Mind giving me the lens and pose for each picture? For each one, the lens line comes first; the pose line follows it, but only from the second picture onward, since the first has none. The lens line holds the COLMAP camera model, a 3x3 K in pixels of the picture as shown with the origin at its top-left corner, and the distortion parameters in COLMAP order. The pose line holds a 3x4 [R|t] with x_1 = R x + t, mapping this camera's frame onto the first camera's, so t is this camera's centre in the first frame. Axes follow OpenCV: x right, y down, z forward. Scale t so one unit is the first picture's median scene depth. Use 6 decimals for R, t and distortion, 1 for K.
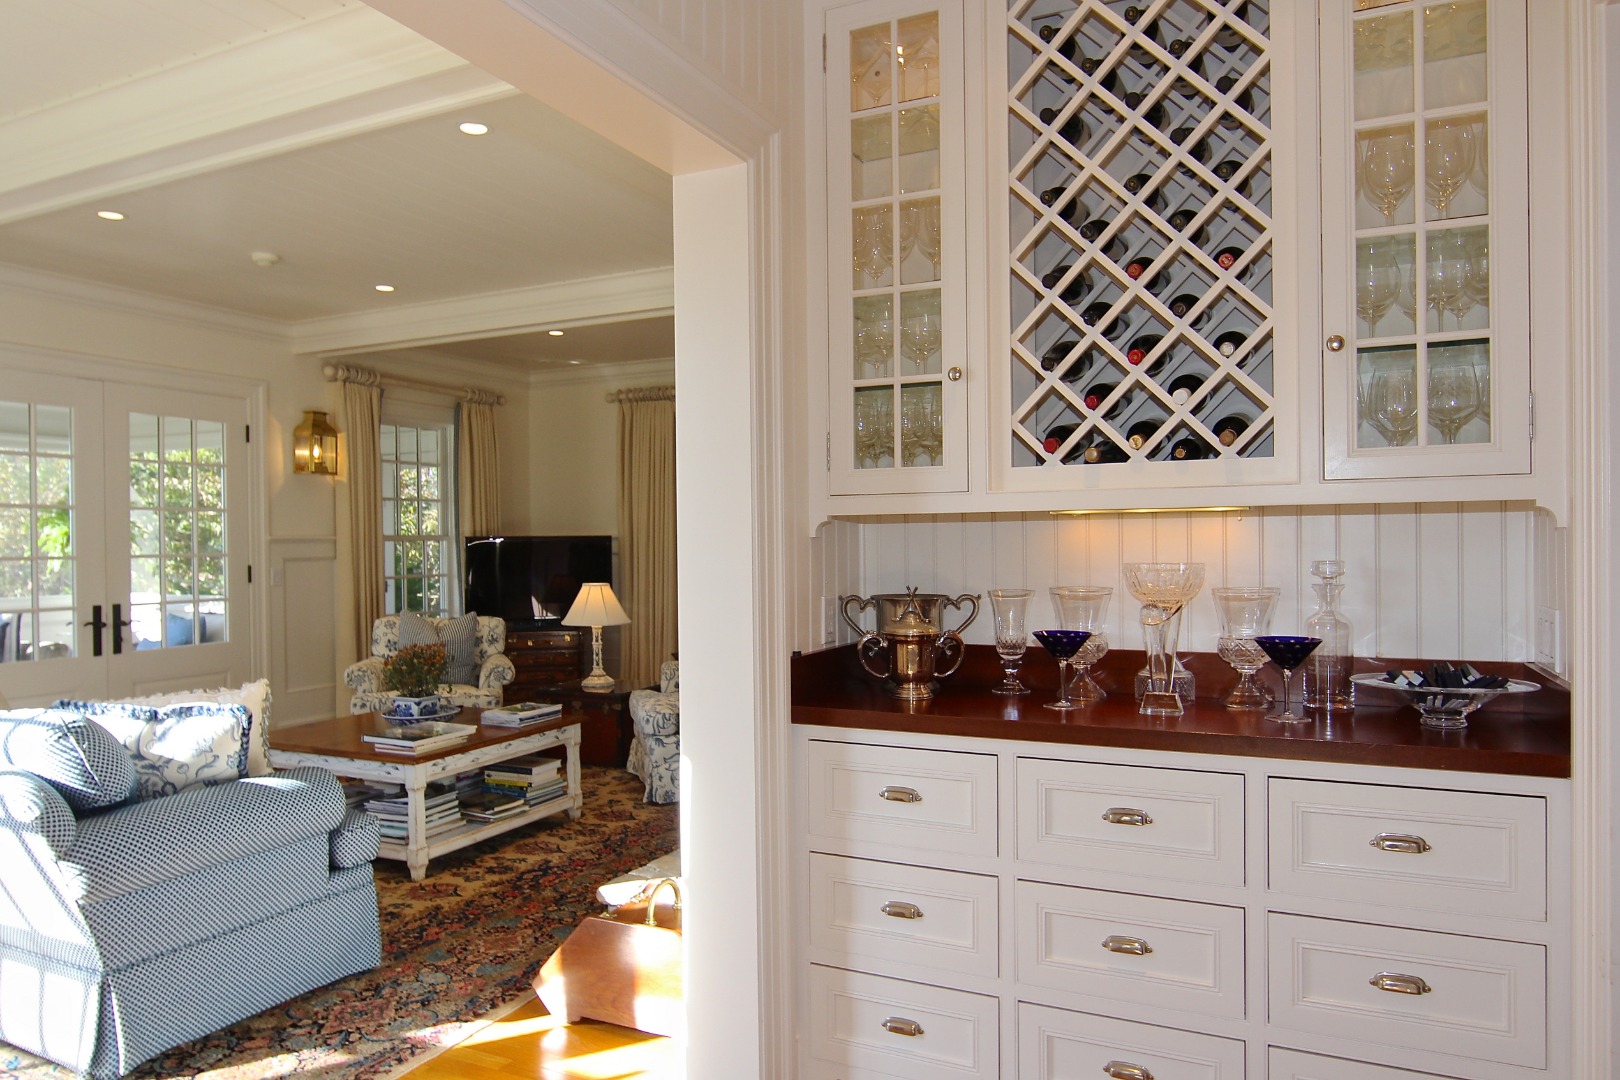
lens RADIAL K [[1087.0, 0, 808.7], [0, 1087.0, 548.1], [0, 0, 1]] dist [-0.003263, 0.000039]
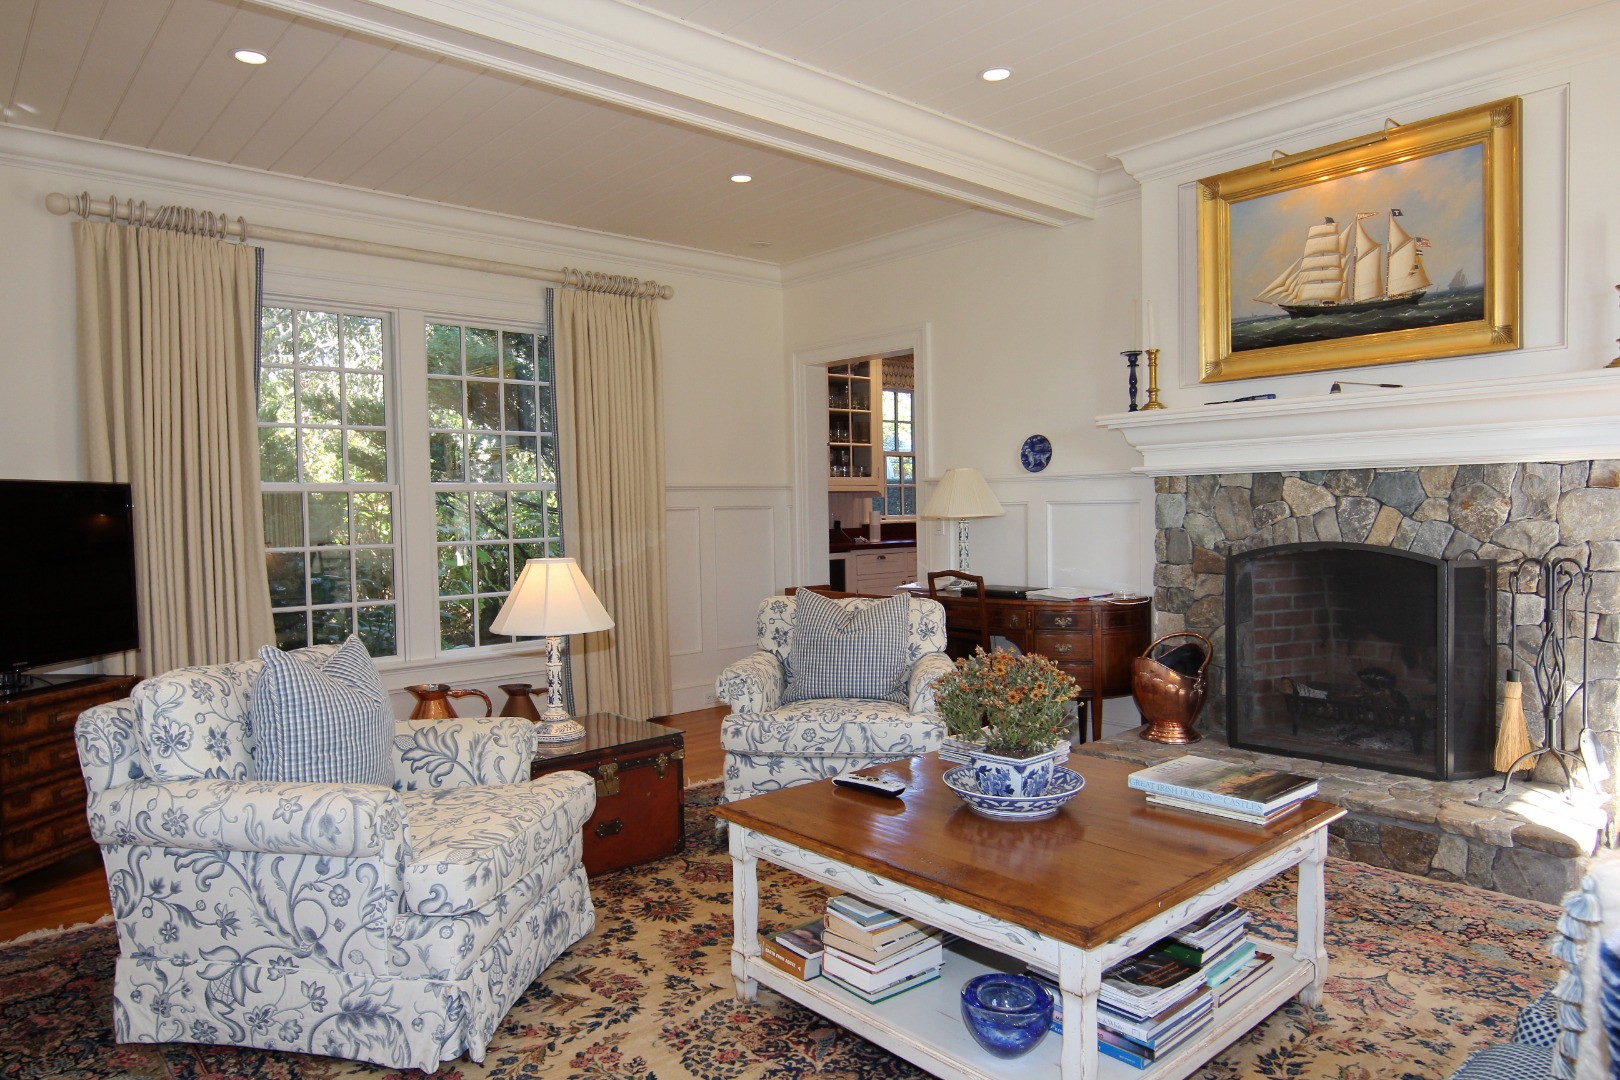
lens RADIAL K [[1042.5, 0, 815.2], [0, 1042.5, 548.8], [0, 0, 1]] dist [-0.011456, 0.001121]
pose [[0.364337, -0.033229, 0.930674, -0.601072], [0.018453, 0.999425, 0.028460, 0.012369], [-0.931084, 0.006804, 0.364741, 0.618230]]
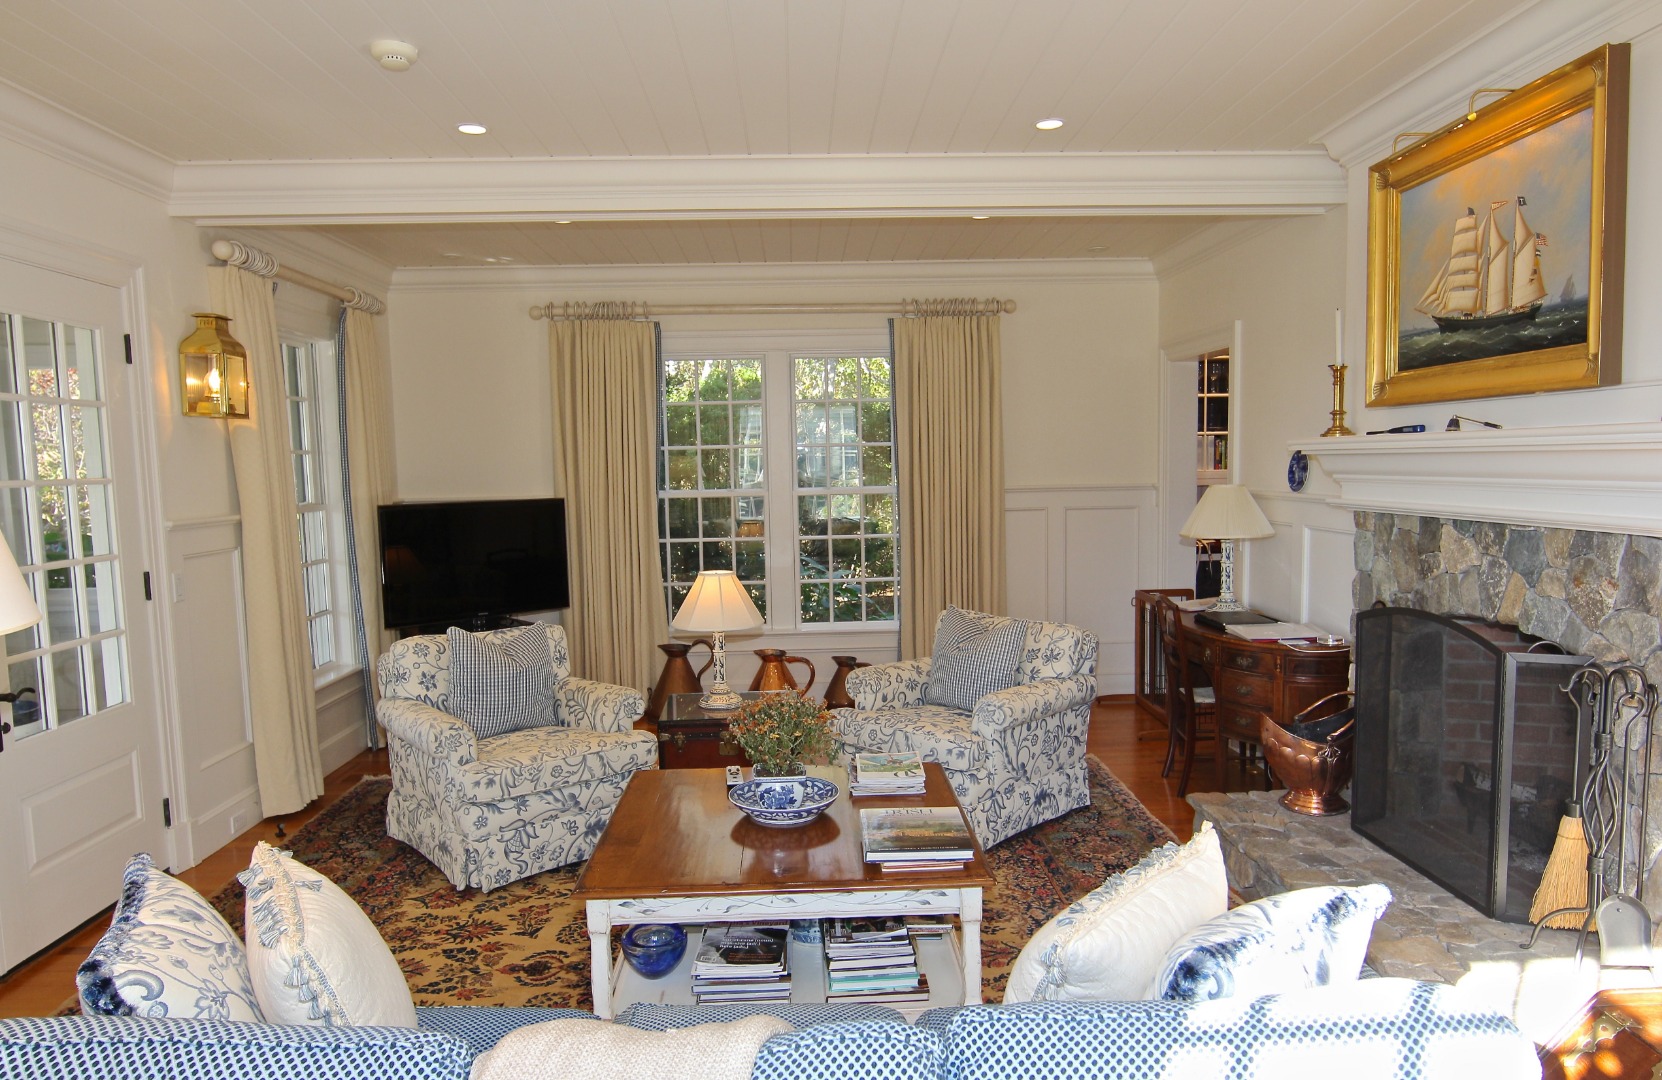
lens RADIAL K [[1089.1, 0, 831.1], [0, 1089.1, 573.2], [0, 0, 1]] dist [-0.007661, -0.002251]
pose [[0.874582, -0.055961, 0.481638, -0.453839], [0.011437, 0.995422, 0.094889, -0.034311], [-0.484743, -0.077479, 0.871218, 0.284499]]
